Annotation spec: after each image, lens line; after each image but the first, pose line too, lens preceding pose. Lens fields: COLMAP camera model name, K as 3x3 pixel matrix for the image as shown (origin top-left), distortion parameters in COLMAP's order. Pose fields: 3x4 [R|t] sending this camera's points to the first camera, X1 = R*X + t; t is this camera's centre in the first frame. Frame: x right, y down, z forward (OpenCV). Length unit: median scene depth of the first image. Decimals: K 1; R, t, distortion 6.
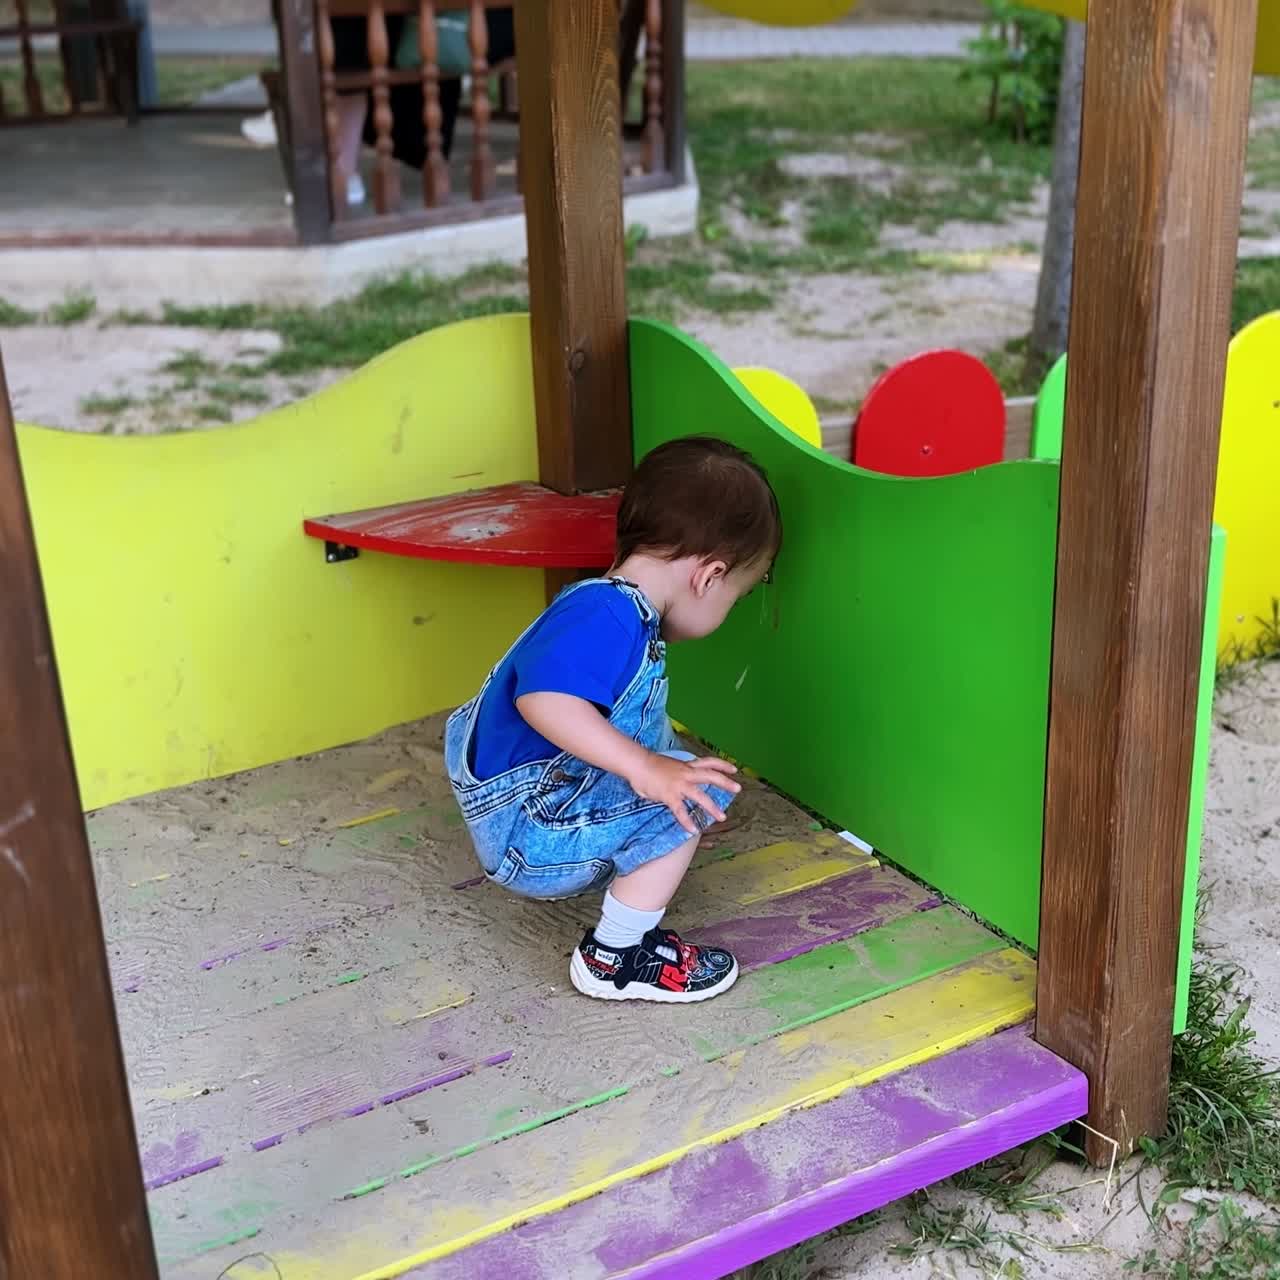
lens RADIAL K [[1899.9, 0, 640.0], [0, 1899.9, 640.0], [0, 0, 1]] dist [0.127449, -0.034763]
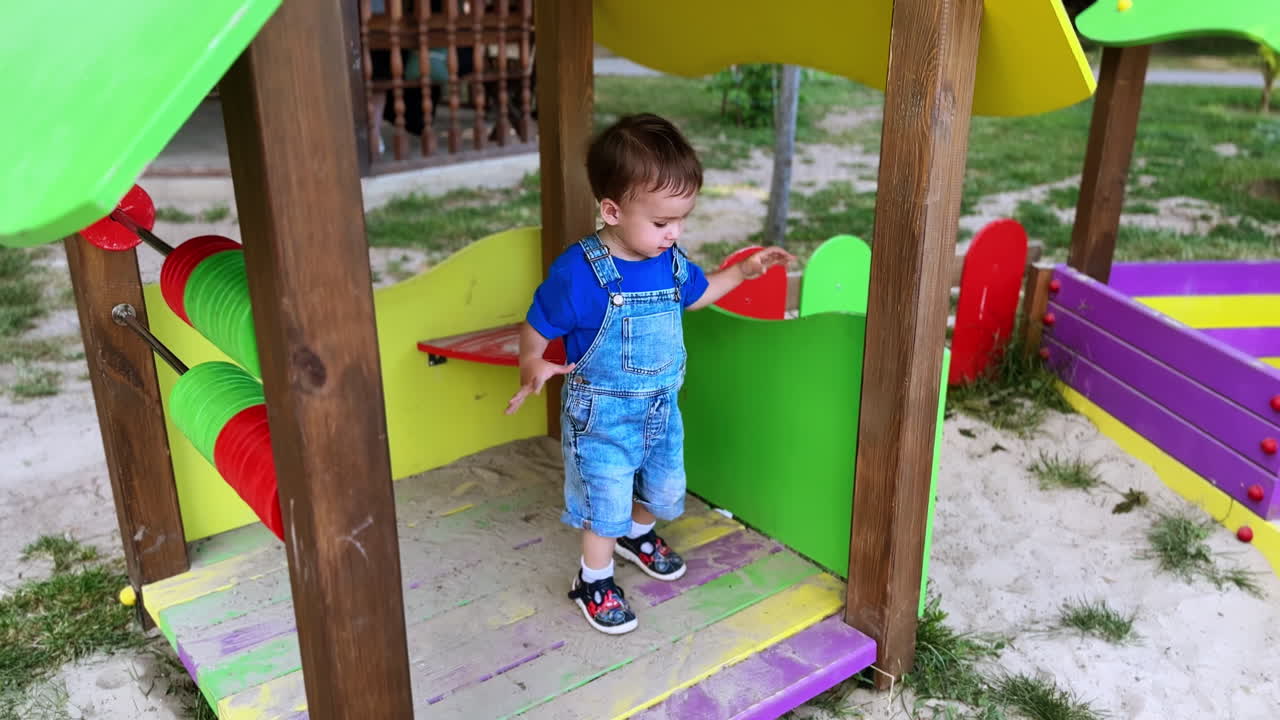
lens RADIAL K [[1069.6, 0, 640.0], [0, 1069.6, 360.0], [0, 0, 1]] dist [0.110958, -0.003973]
pose [[0.991884, -0.009011, 0.126823, -0.116877], [0.012961, 0.999455, -0.030354, -0.015972], [-0.126480, 0.031751, 0.991461, -0.019876]]
